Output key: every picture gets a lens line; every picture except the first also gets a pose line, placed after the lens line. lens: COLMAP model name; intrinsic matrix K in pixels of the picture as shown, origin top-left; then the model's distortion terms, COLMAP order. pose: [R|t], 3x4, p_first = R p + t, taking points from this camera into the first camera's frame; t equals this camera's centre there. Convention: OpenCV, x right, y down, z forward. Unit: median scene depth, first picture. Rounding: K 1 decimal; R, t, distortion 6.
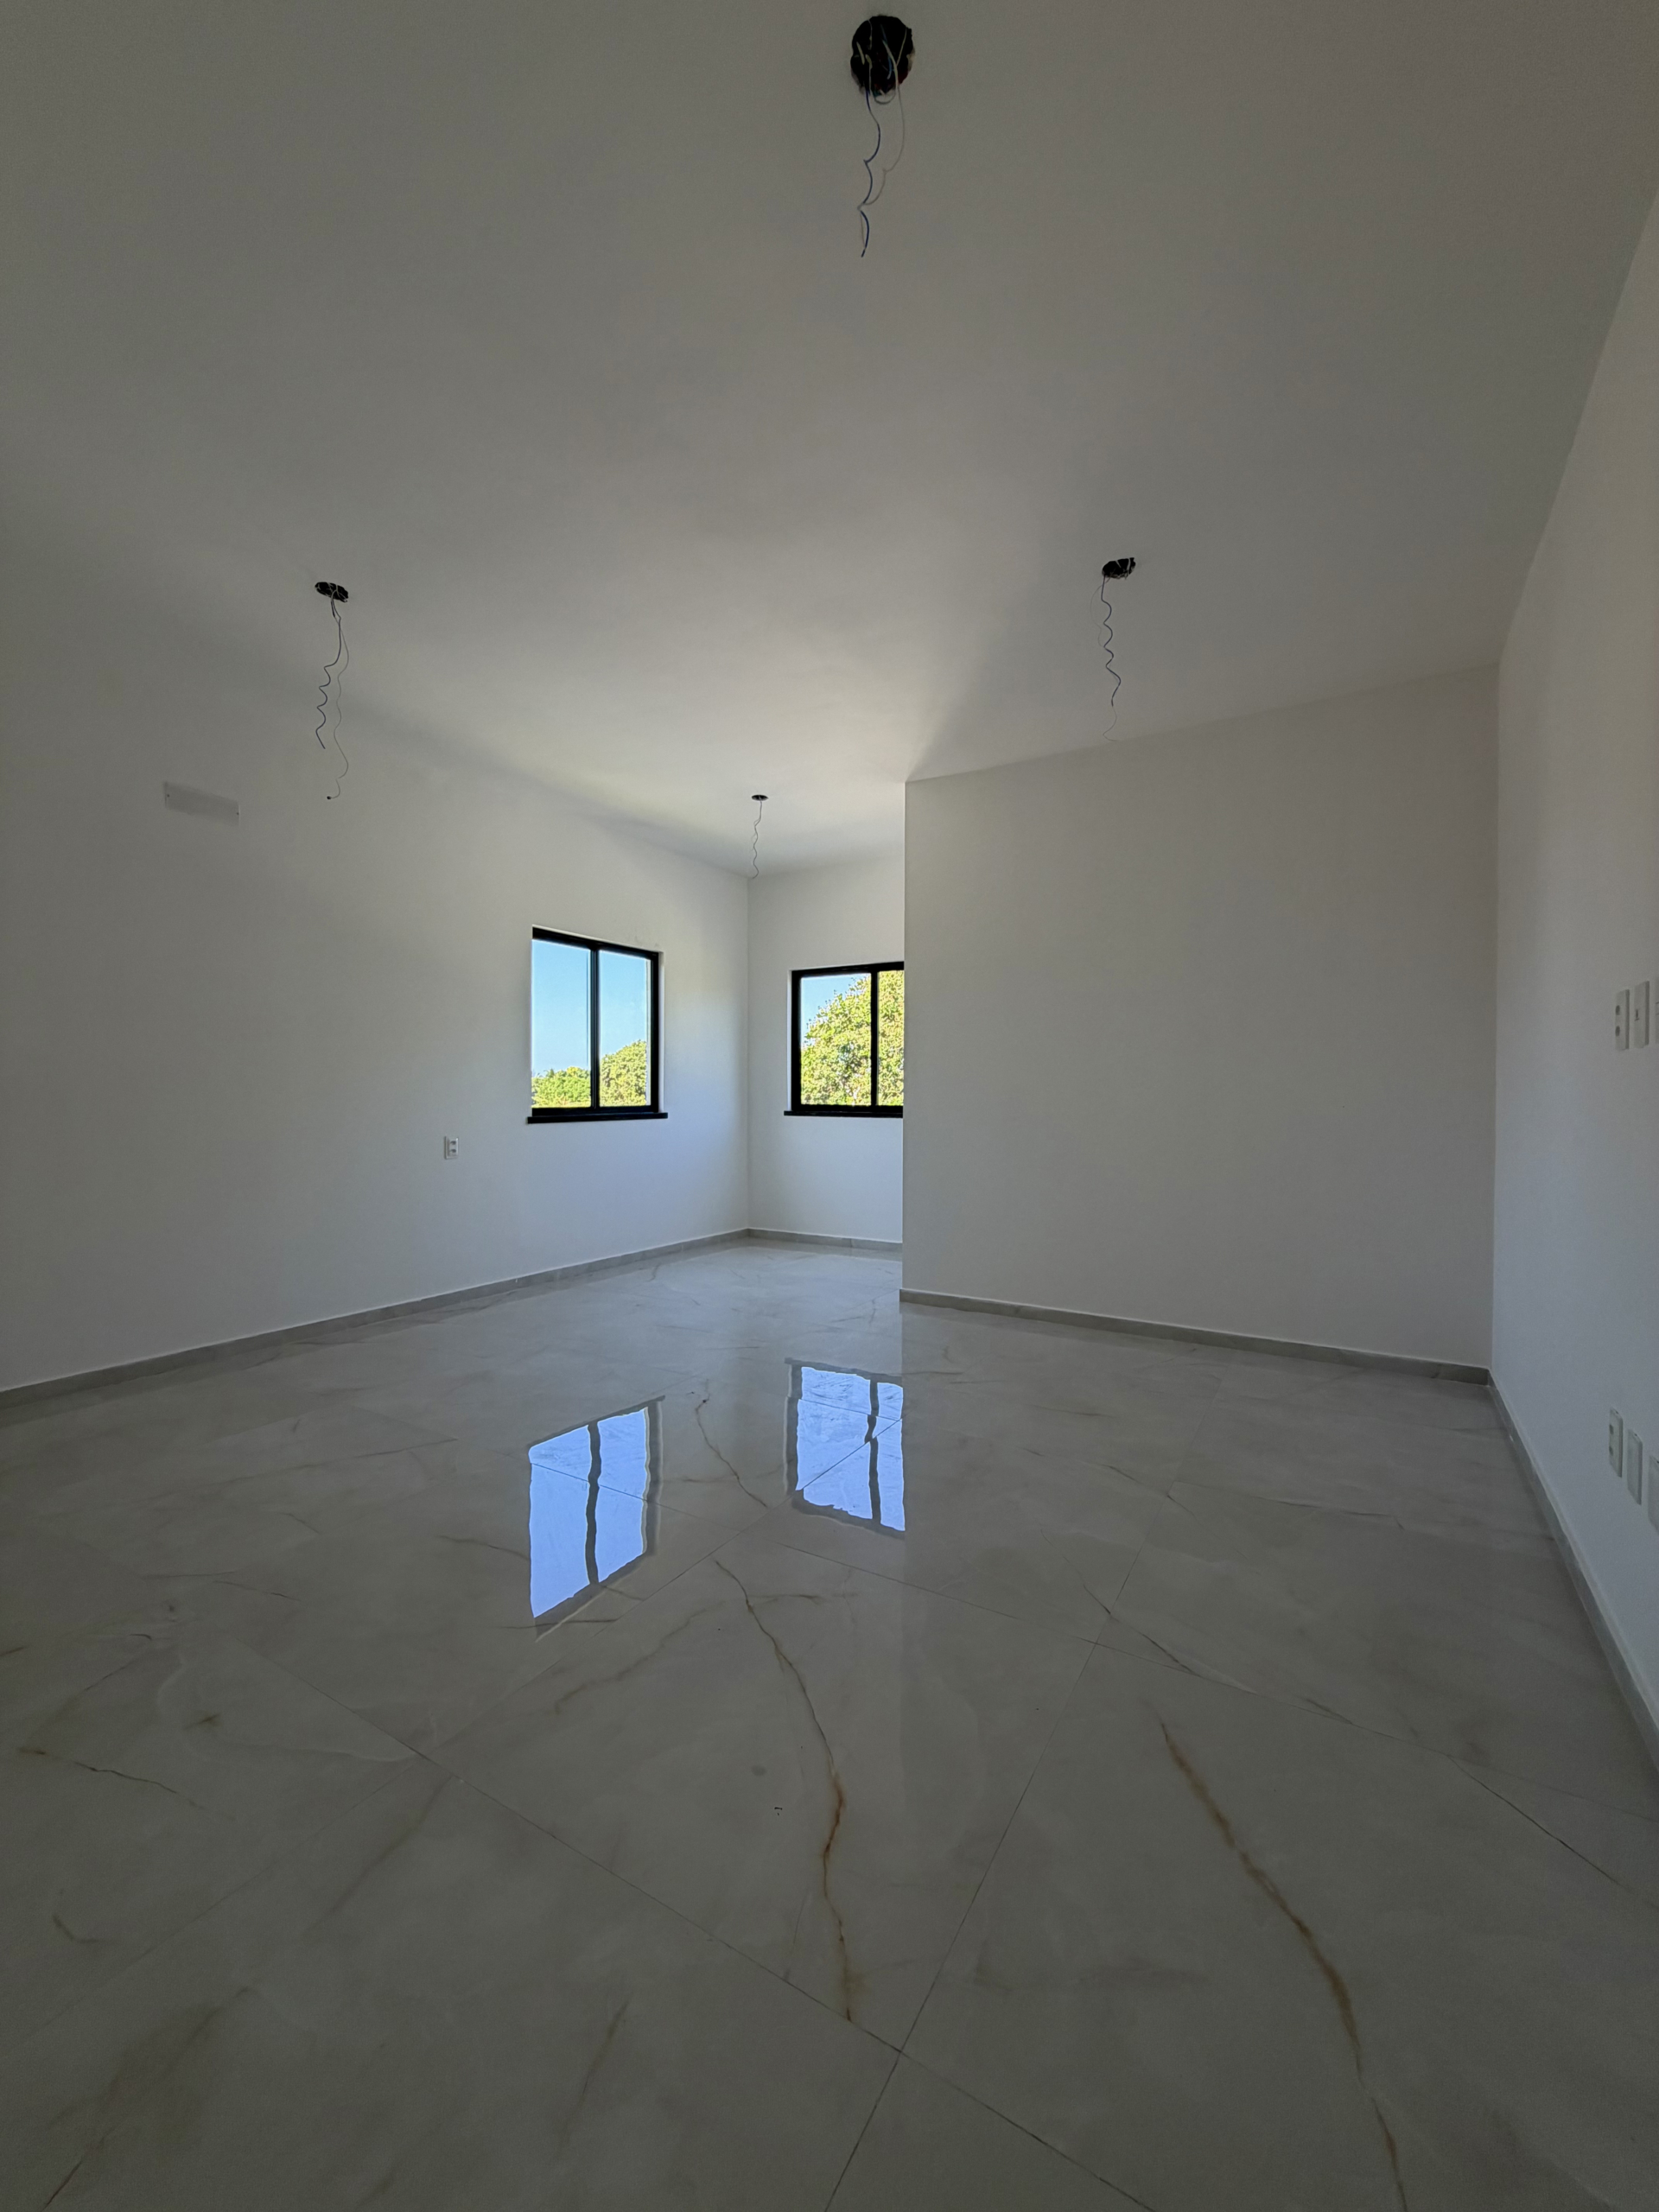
lens RADIAL K [[883.3, 0, 838.6], [0, 883.3, 1094.2], [0, 0, 1]] dist [0.001088, 0.000091]
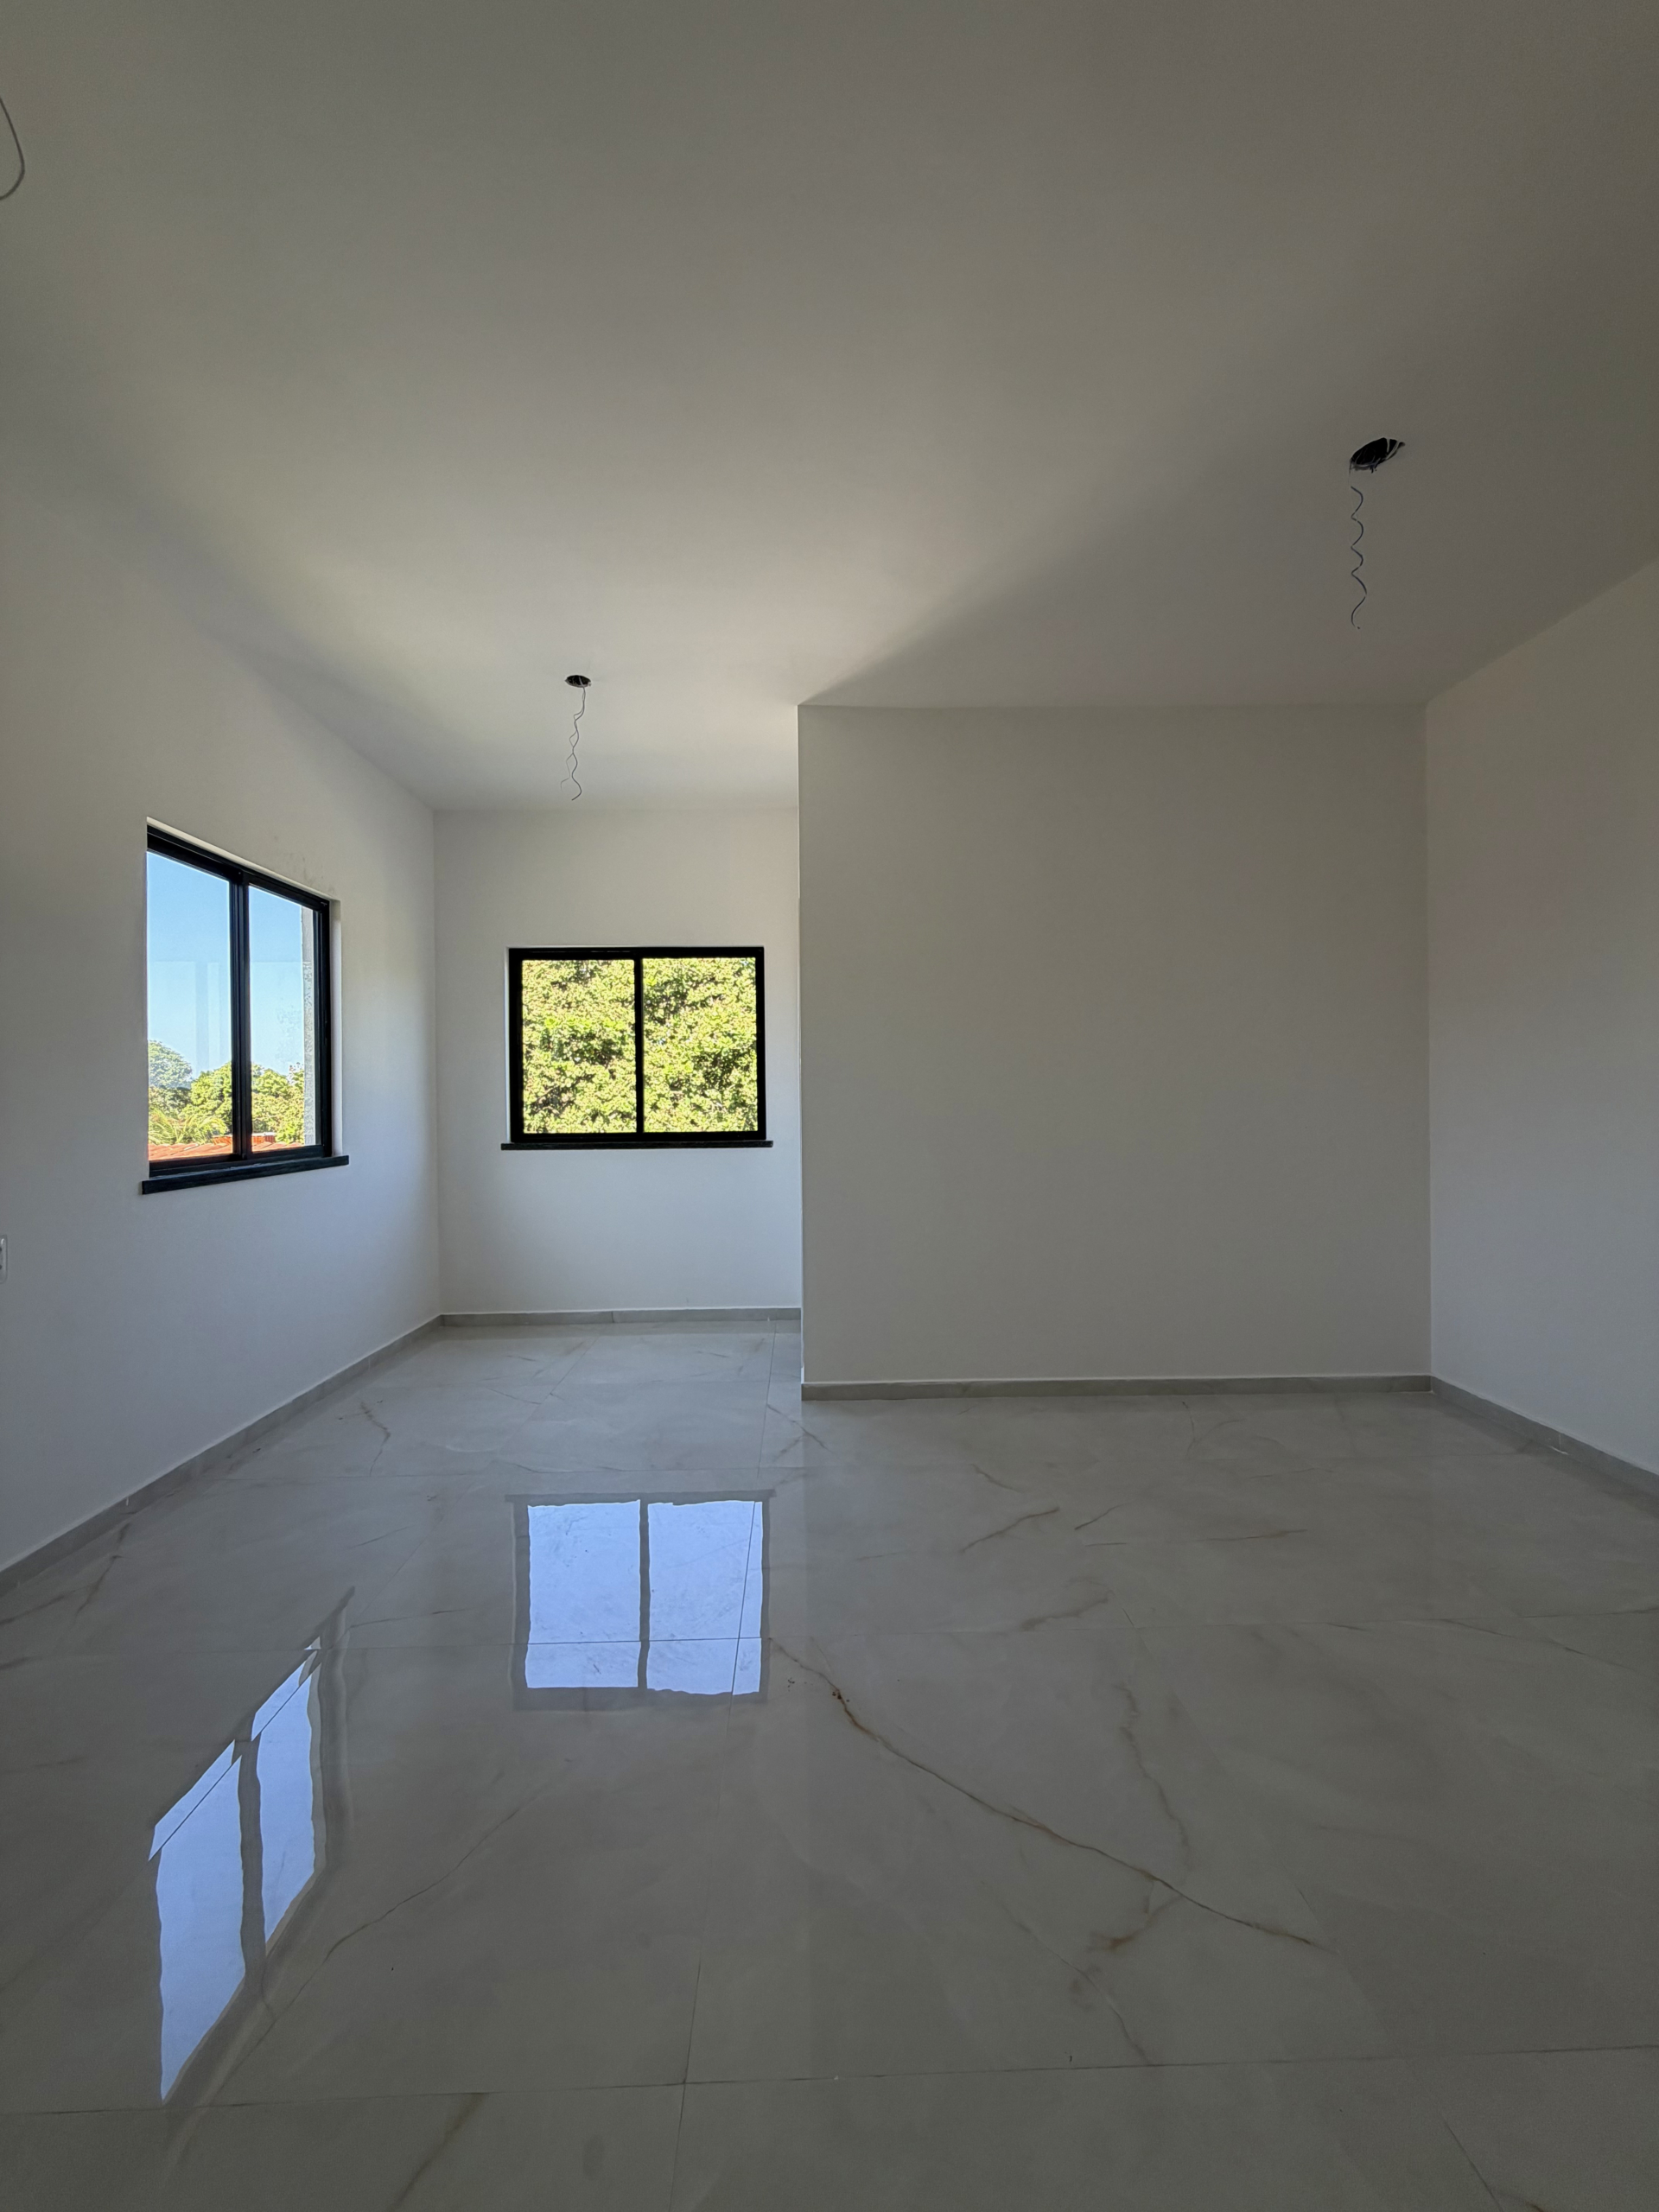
lens RADIAL K [[883.3, 0, 834.8], [0, 883.3, 1095.0], [0, 0, 1]] dist [0.001088, 0.000091]
pose [[0.848984, -0.010341, 0.528317, -0.238550], [0.015431, 0.999867, -0.005226, -0.014290], [-0.528193, 0.012590, 0.849031, 0.283203]]
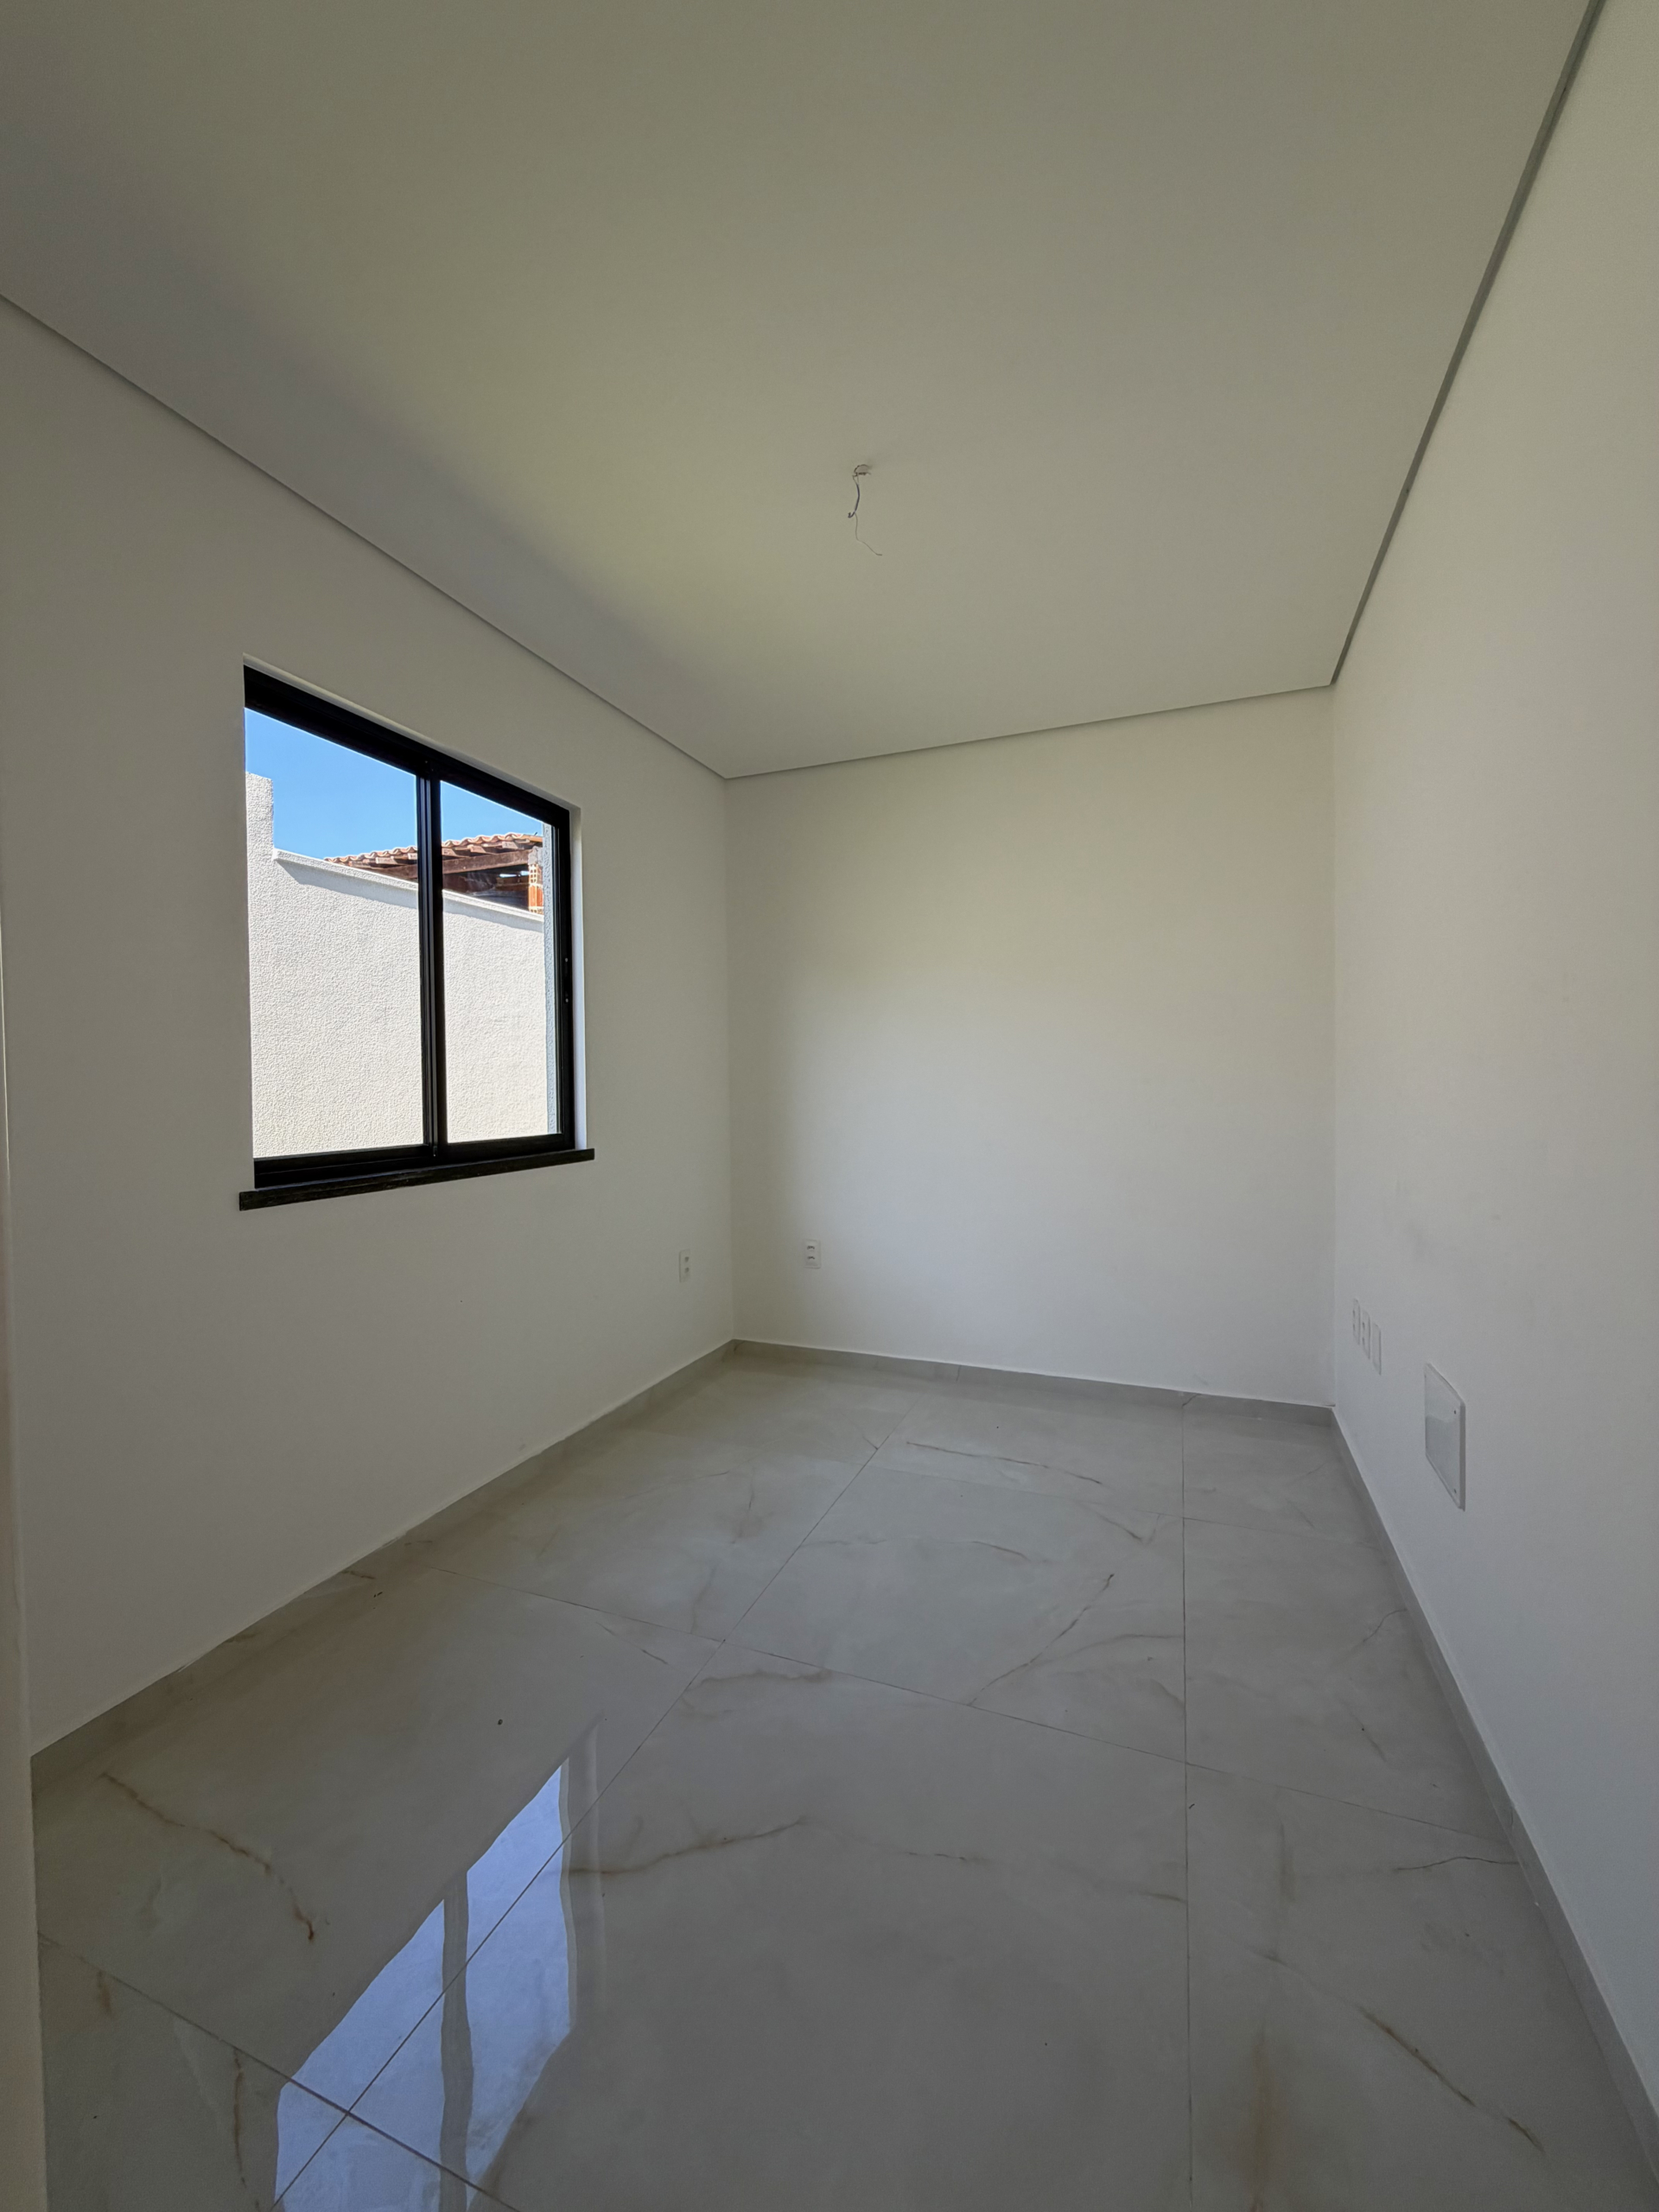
lens RADIAL K [[883.3, 0, 826.1], [0, 883.3, 1108.6], [0, 0, 1]] dist [0.001088, 0.000091]
pose [[0.990077, -0.014270, 0.139797, -0.139193], [0.010268, 0.999518, 0.029306, -0.013832], [-0.140148, -0.027580, 0.989746, 0.518243]]
